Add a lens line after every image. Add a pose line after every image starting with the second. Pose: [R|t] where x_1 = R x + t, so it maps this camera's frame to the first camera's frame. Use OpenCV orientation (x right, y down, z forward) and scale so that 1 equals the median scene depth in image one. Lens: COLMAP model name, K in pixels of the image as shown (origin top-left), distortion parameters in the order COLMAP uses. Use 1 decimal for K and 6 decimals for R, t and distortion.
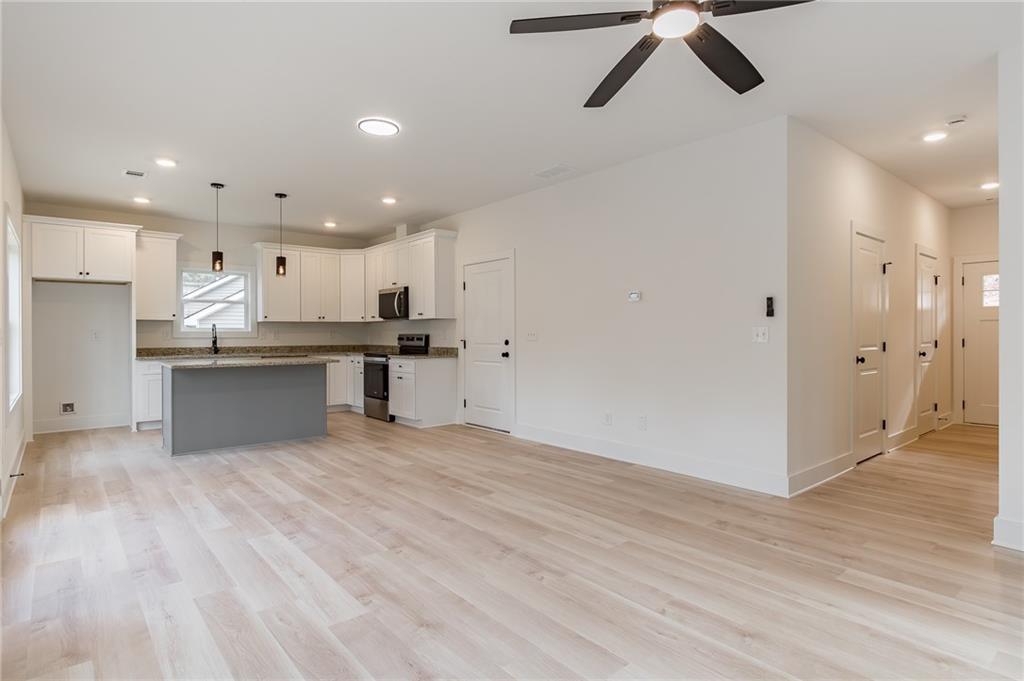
lens RADIAL K [[535.9, 0, 513.4], [0, 535.9, 341.6], [0, 0, 1]] dist [-0.002806, -0.004071]
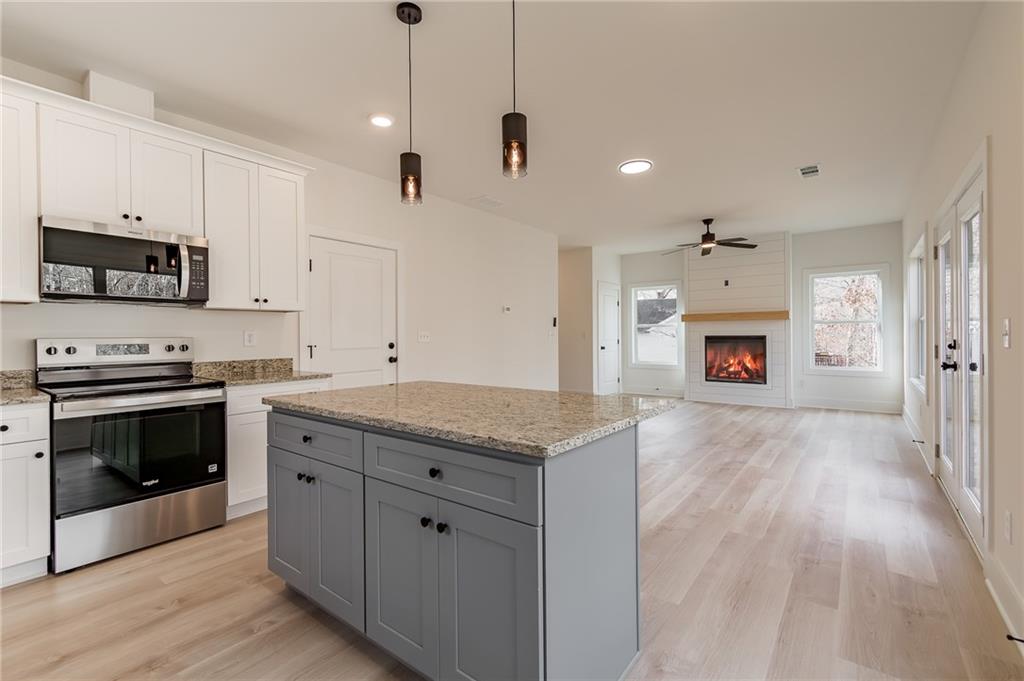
lens RADIAL K [[459.8, 0, 515.5], [0, 459.8, 334.6], [0, 0, 1]] dist [0.002722, -0.002192]
pose [[-0.225146, 0.004456, 0.974315, -1.270084], [0.022008, 0.999758, 0.000513, -0.020013], [-0.974076, 0.021558, -0.225189, 1.565568]]
